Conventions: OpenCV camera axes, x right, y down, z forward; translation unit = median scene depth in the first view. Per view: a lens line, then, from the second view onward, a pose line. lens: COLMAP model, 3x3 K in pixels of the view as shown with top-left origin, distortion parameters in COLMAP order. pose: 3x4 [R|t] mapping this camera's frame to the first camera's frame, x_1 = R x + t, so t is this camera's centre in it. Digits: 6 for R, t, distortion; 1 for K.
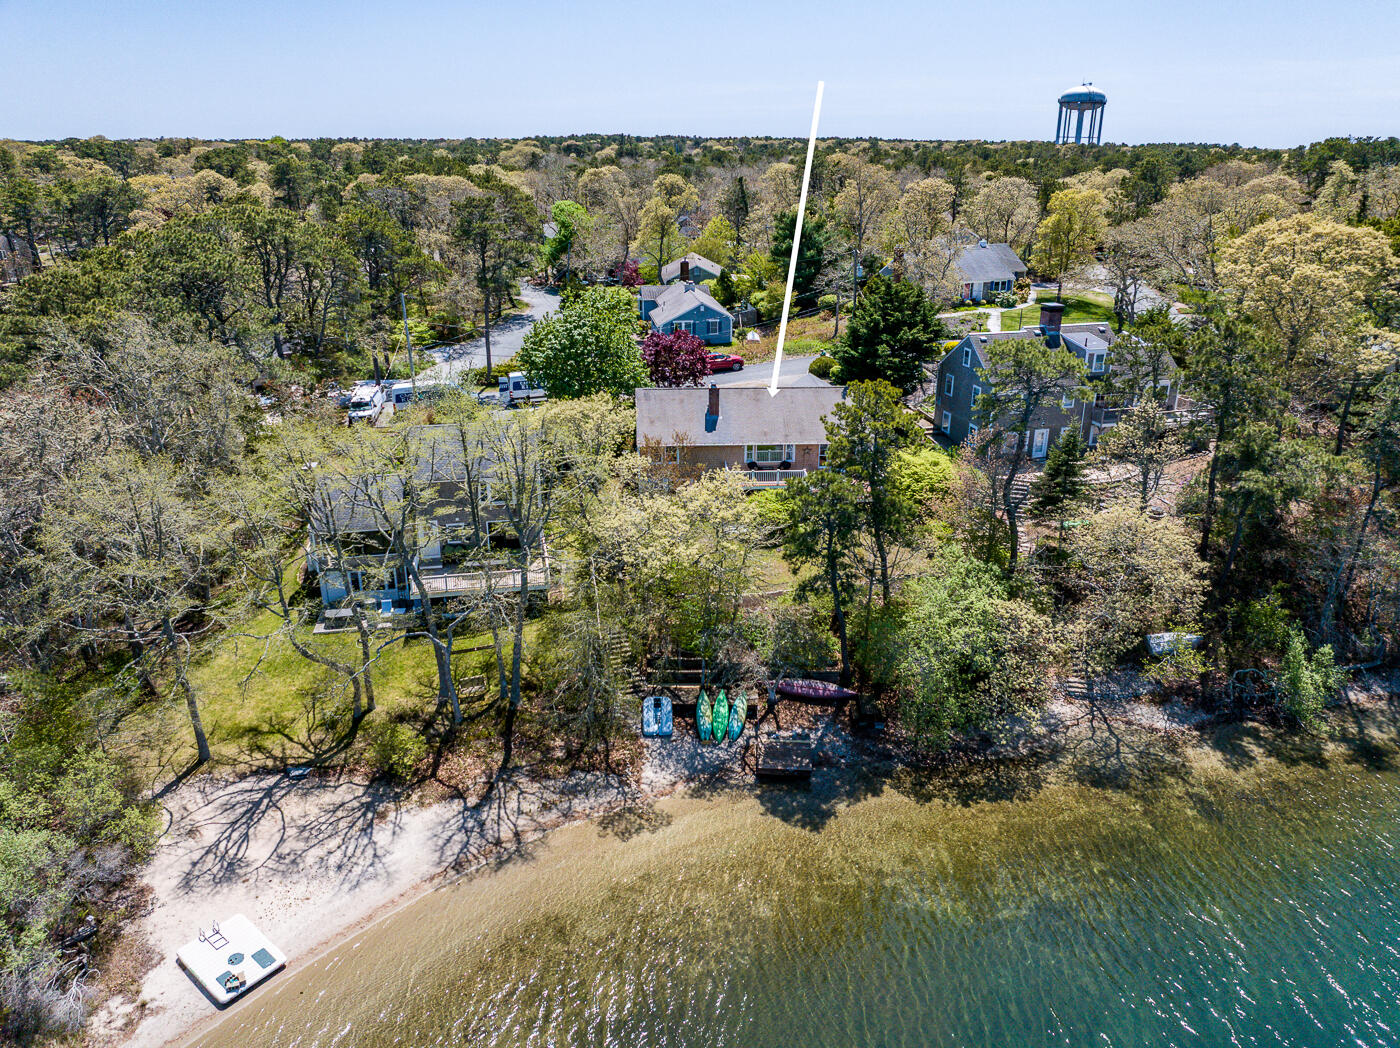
lens RADIAL K [[985.9, 0, 694.4], [0, 985.9, 524.4], [0, 0, 1]] dist [-0.039148, -0.000315]
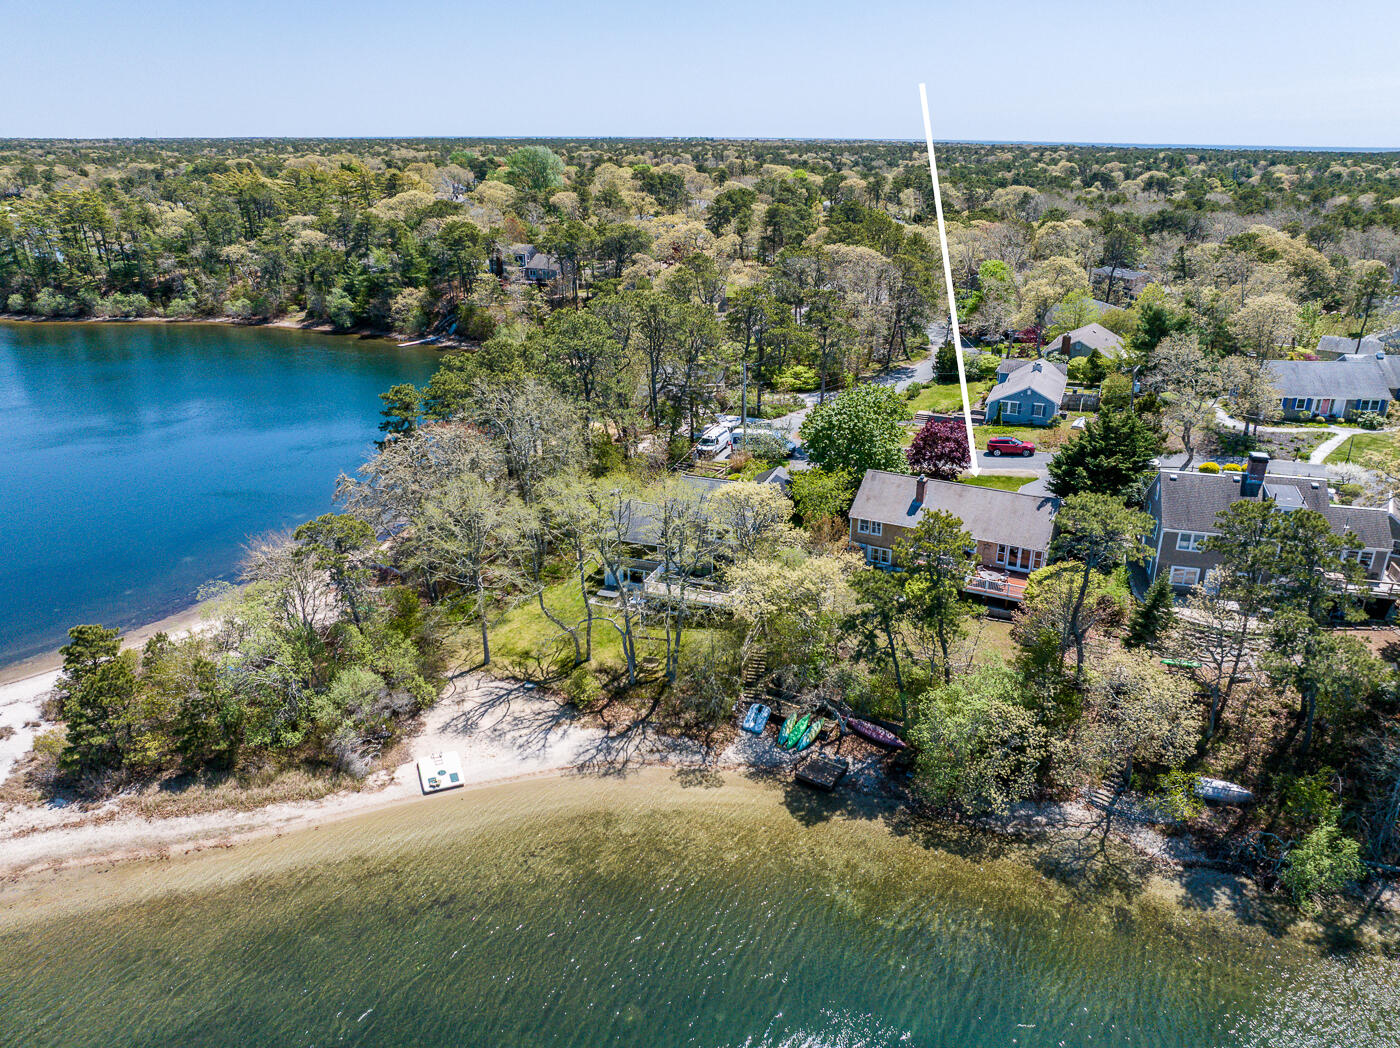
lens RADIAL K [[985.9, 0, 710.2], [0, 985.9, 526.7], [0, 0, 1]] dist [-0.039148, -0.000315]
pose [[0.859623, 0.191944, -0.473503, 0.535666], [-0.188217, 0.980542, 0.055785, -0.141402], [0.474998, 0.041168, 0.879024, -0.276800]]
